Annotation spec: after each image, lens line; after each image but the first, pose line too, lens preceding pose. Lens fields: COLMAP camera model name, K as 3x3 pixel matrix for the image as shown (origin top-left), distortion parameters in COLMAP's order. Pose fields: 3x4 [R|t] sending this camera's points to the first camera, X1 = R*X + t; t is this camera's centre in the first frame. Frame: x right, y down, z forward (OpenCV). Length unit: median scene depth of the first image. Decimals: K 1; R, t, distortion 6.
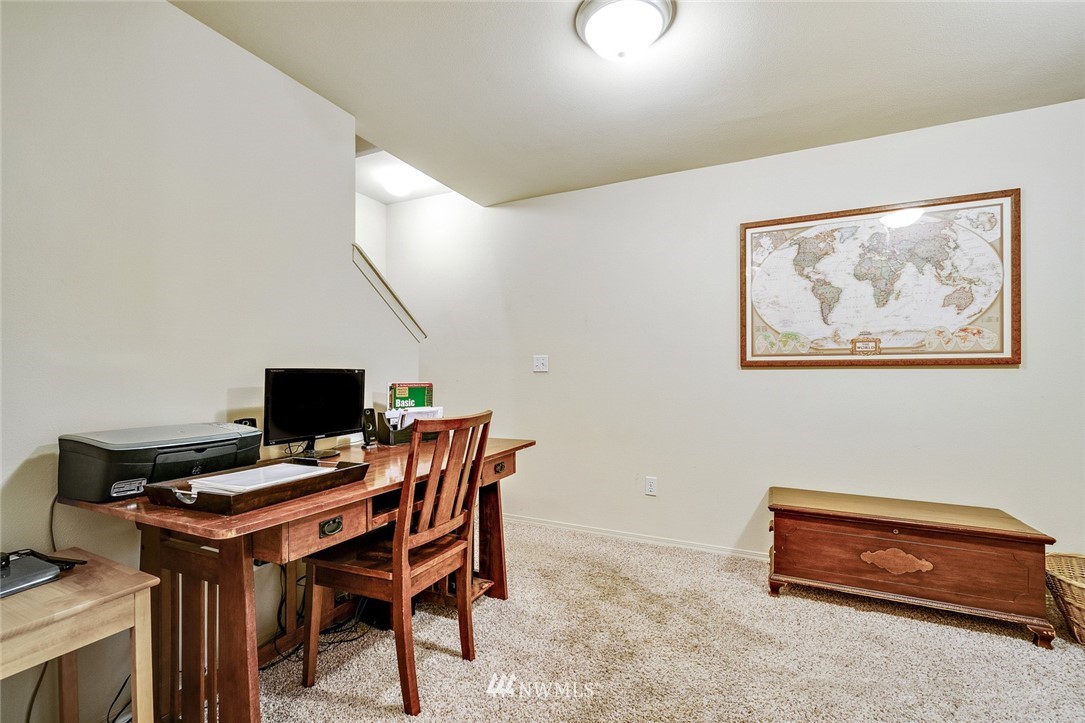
lens RADIAL K [[474.9, 0, 541.0], [0, 474.9, 368.2], [0, 0, 1]] dist [-0.000777, -0.000133]
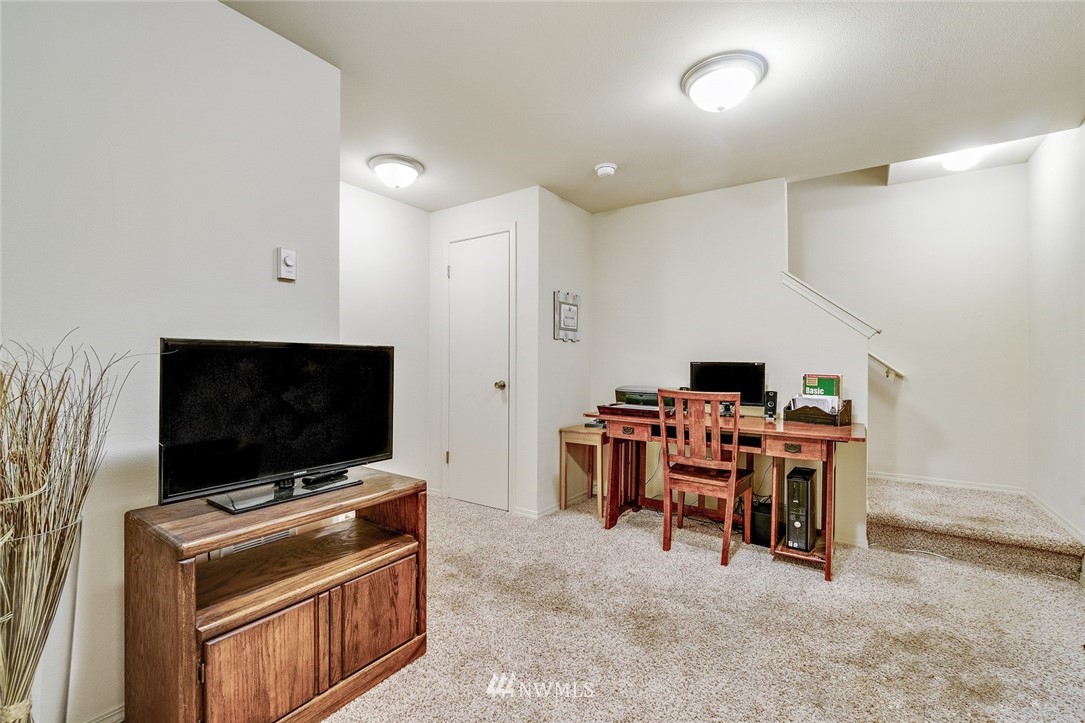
lens RADIAL K [[474.9, 0, 540.6], [0, 474.9, 363.3], [0, 0, 1]] dist [-0.000777, -0.000133]
pose [[-0.159698, -0.004485, -0.987156, 1.063561], [-0.007049, 0.999969, -0.003403, 0.013327], [0.987141, 0.006415, -0.159724, 0.538586]]
